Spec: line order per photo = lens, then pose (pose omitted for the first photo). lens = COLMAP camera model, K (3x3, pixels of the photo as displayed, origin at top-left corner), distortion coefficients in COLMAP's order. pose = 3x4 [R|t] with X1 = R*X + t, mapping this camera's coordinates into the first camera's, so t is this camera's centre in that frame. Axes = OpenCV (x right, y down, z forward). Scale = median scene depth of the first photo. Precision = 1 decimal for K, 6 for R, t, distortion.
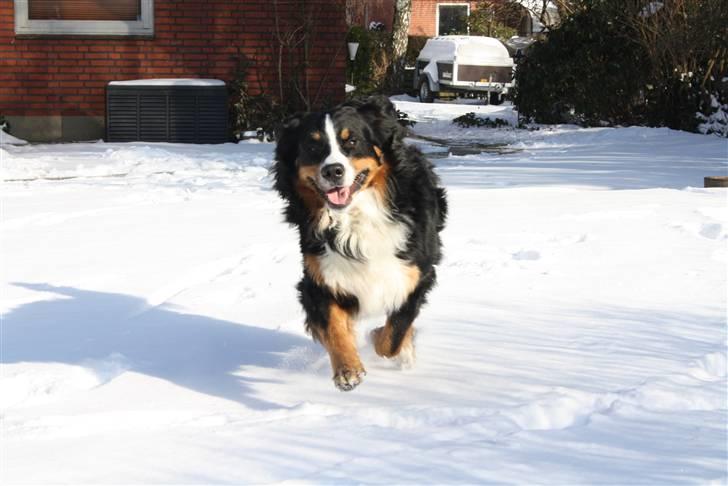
lens RADIAL K [[1872.4, 0, 364.0], [0, 1872.4, 243.0], [0, 0, 1]] dist [-0.101642, 0.681156]
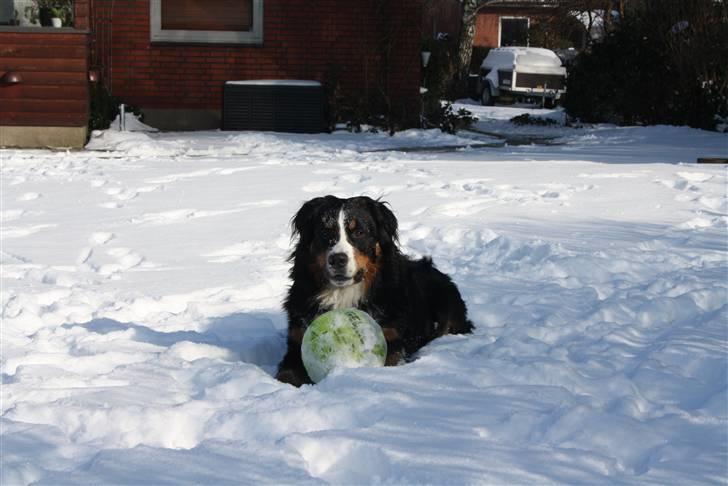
lens RADIAL K [[1872.4, 0, 364.0], [0, 1872.4, 243.0], [0, 0, 1]] dist [-0.101642, 0.681156]
pose [[0.999337, 0.016309, -0.032557, -0.004534], [-0.016462, 0.999855, -0.004436, 0.019008], [0.032480, 0.004969, 0.999460, -0.177616]]
